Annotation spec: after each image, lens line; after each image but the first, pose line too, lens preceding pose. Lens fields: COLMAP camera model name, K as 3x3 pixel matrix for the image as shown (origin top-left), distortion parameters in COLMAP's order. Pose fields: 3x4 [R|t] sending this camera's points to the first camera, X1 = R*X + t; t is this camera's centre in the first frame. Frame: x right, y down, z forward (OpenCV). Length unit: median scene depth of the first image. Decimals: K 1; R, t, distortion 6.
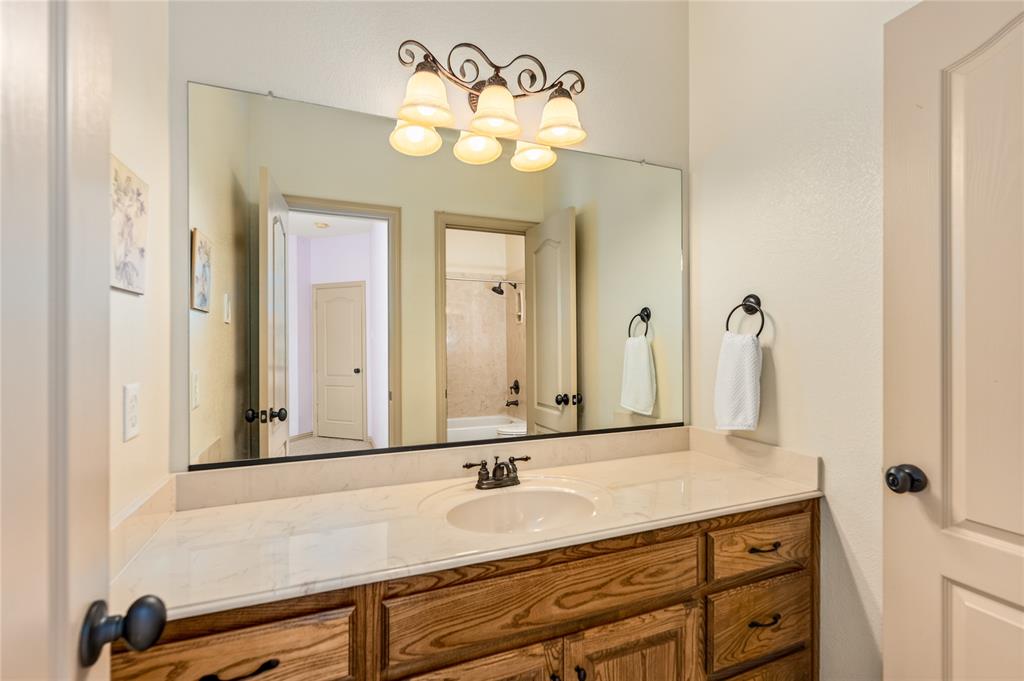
lens RADIAL K [[446.2, 0, 502.0], [0, 446.2, 336.6], [0, 0, 1]] dist [0.005050, 0.000148]
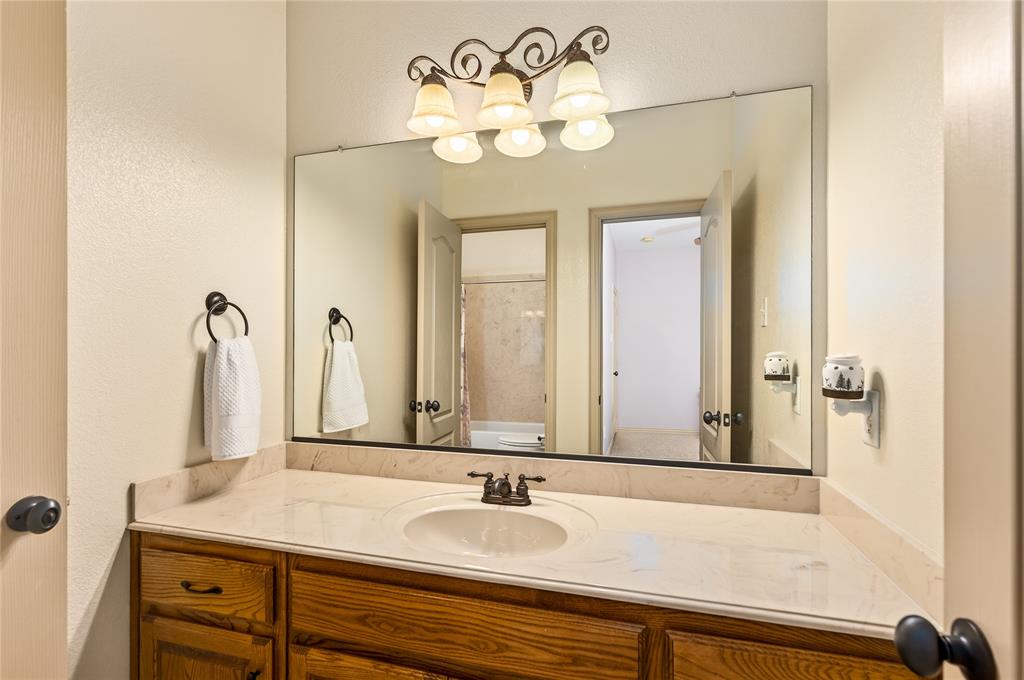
lens RADIAL K [[461.6, 0, 501.8], [0, 461.6, 343.6], [0, 0, 1]] dist [0.007467, 0.001023]
pose [[0.802762, -0.002487, -0.596294, 0.546248], [0.004283, 0.999990, 0.001594, 0.002348], [0.596284, -0.003834, 0.802764, 0.218727]]
